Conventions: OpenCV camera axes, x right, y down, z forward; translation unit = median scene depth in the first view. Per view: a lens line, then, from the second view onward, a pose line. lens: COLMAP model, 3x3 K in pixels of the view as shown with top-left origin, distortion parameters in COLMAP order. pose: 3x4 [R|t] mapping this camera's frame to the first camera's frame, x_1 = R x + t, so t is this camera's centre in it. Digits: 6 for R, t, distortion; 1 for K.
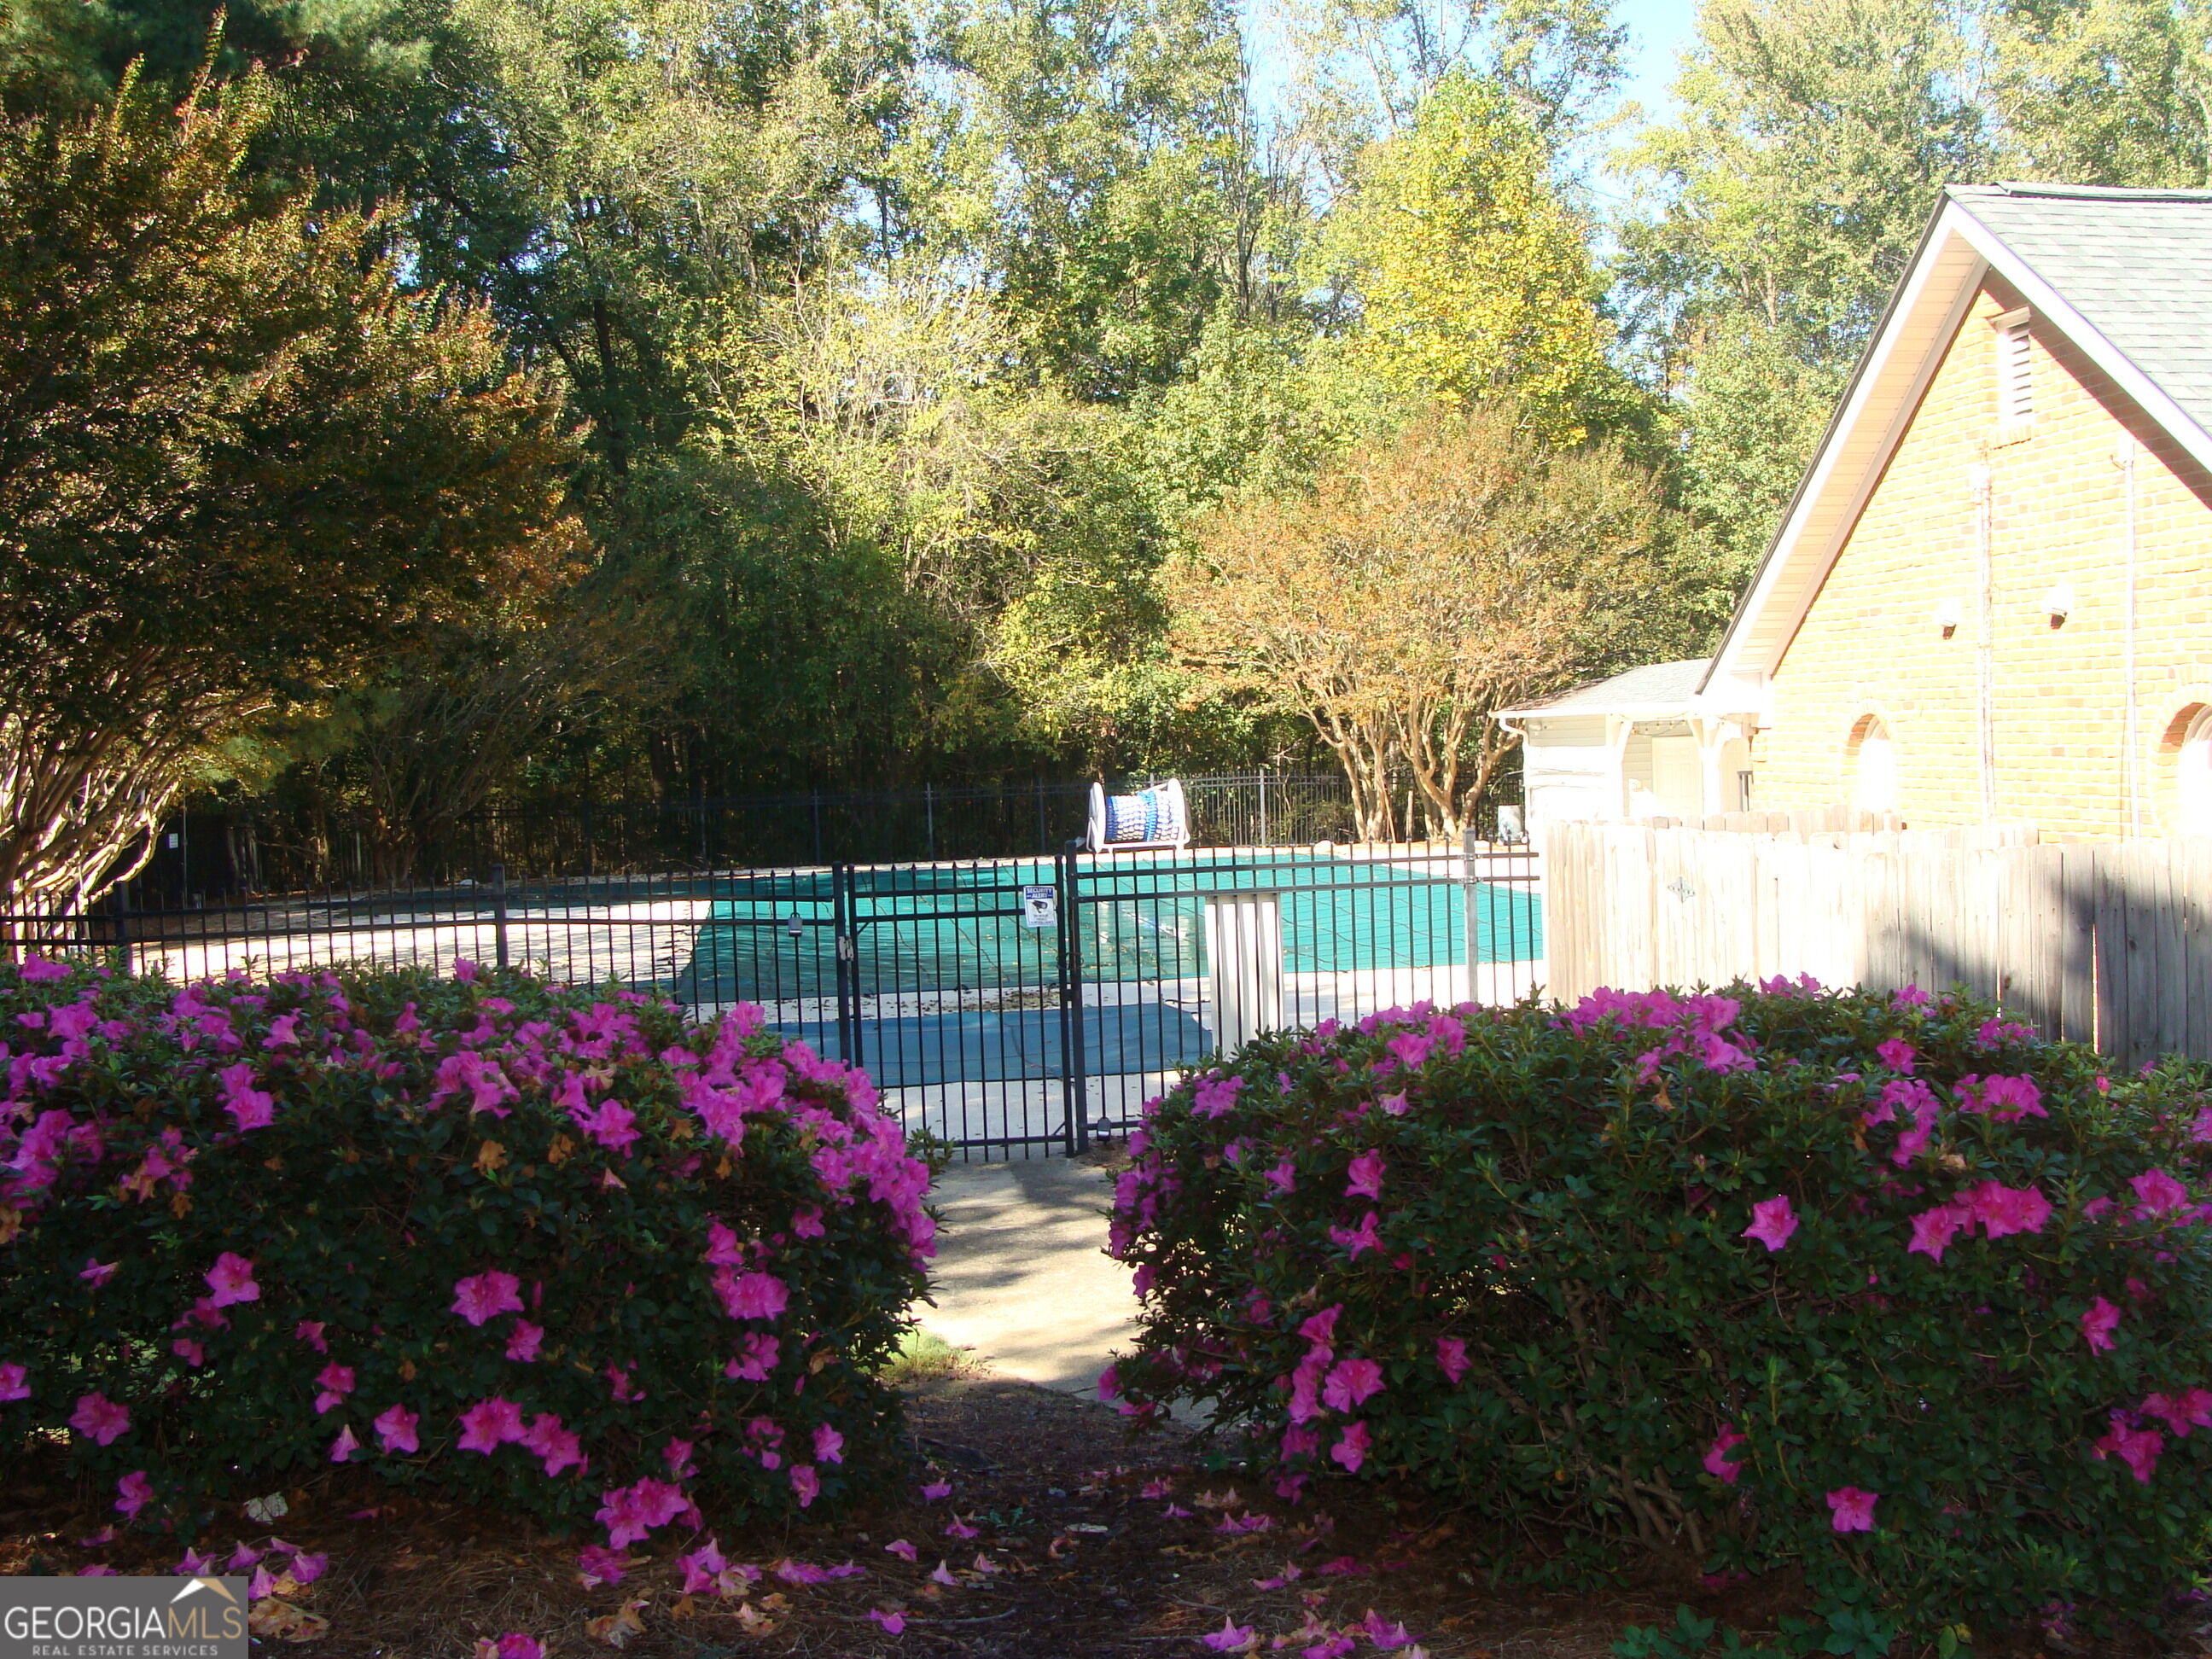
lens RADIAL K [[2587.5, 0, 1106.0], [0, 2587.5, 829.5], [0, 0, 1]] dist [-0.220390, 0.254179]
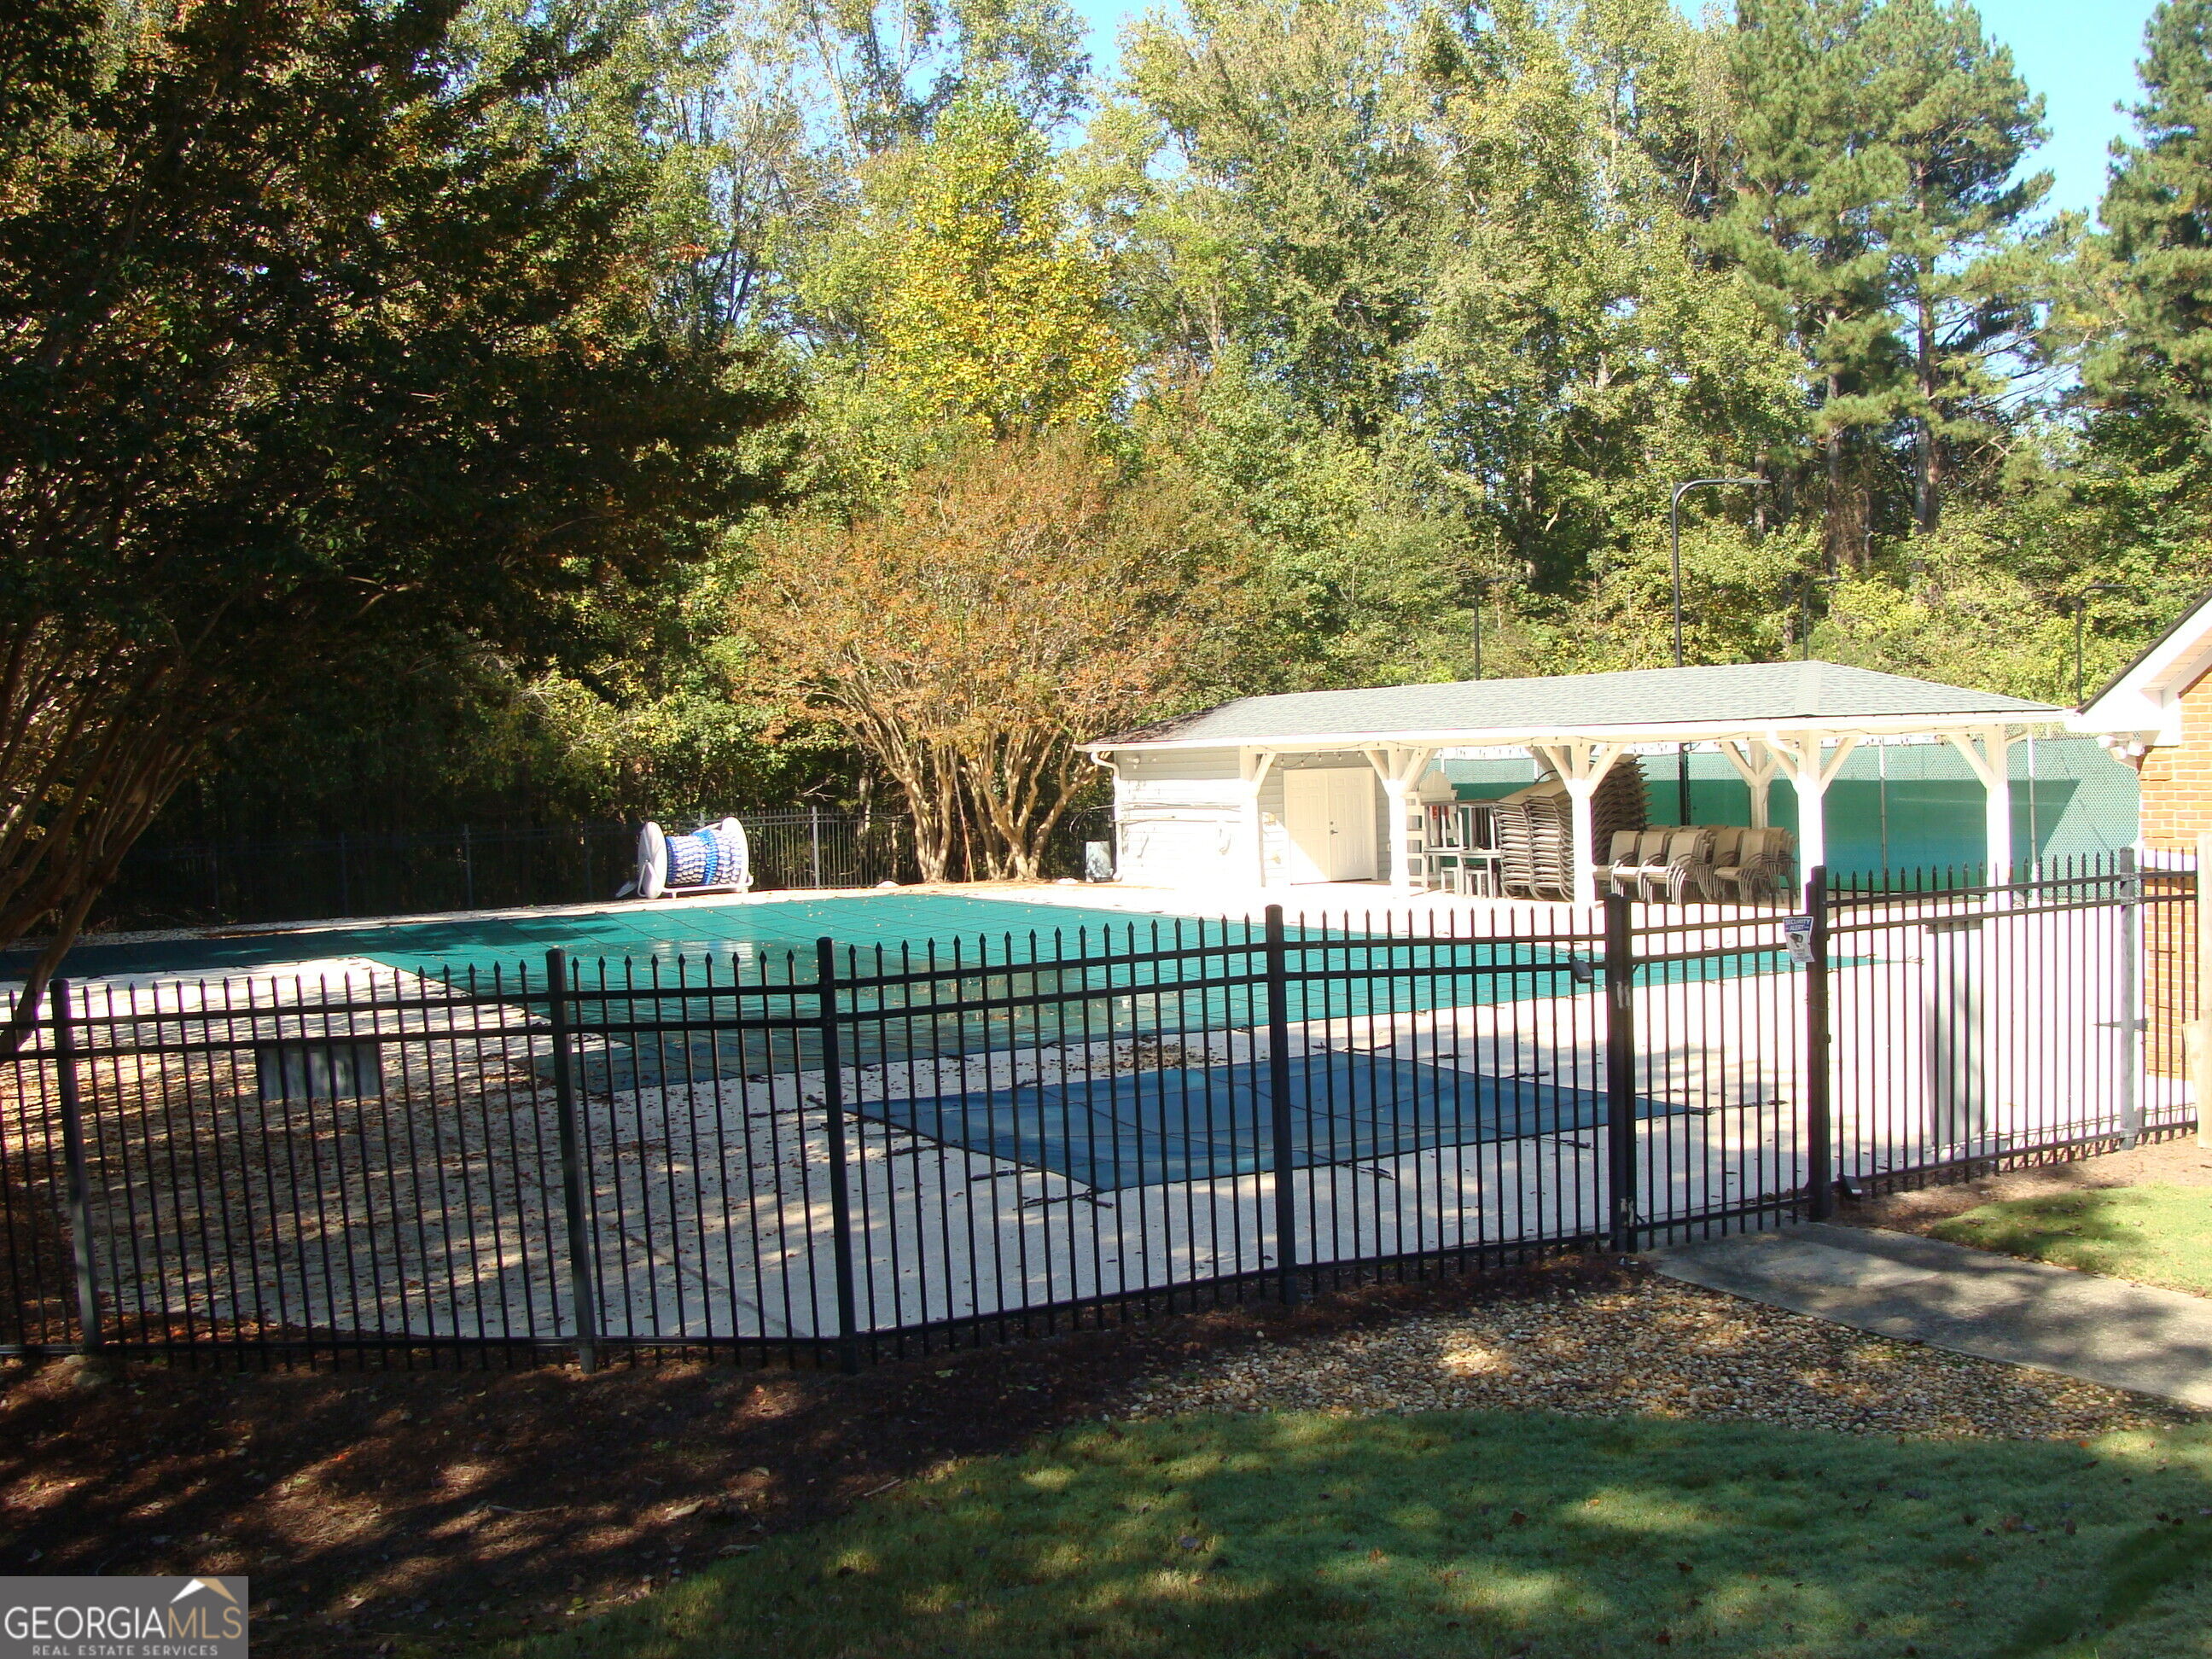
lens RADIAL K [[2587.5, 0, 1106.0], [0, 2587.5, 829.5], [0, 0, 1]] dist [-0.220390, 0.254179]
pose [[0.940124, -0.010157, 0.340681, -0.163937], [0.015870, 0.999776, -0.013986, 0.000044], [-0.340463, 0.018555, 0.940075, 0.076888]]
